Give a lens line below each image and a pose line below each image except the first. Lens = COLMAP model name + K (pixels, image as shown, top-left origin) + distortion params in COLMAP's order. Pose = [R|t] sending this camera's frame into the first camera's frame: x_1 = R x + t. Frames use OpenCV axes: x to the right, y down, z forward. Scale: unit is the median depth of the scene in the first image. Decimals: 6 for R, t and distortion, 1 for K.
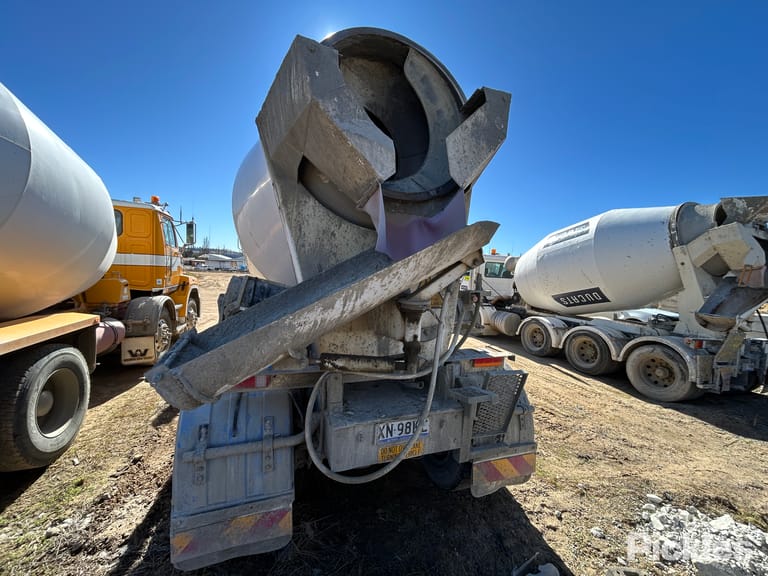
lens RADIAL K [[309.2, 0, 384.0], [0, 309.2, 288.0], [0, 0, 1]] dist [-0.002550, 0.000462]
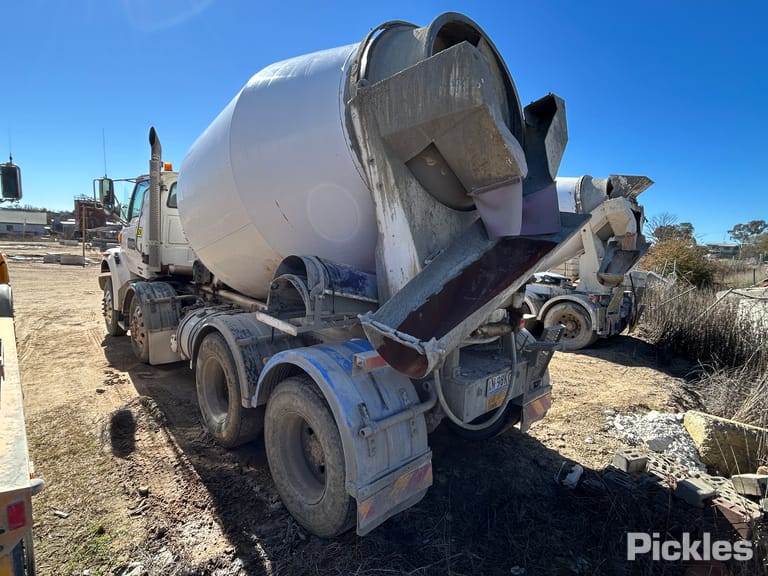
lens RADIAL K [[402.6, 0, 384.0], [0, 402.6, 288.0], [0, 0, 1]] dist [-0.006421, -0.000634]
pose [[0.913269, -0.060928, 0.402776, -0.423552], [0.026858, 0.995606, 0.089707, -0.025678], [-0.406471, -0.071108, 0.910892, -0.094585]]
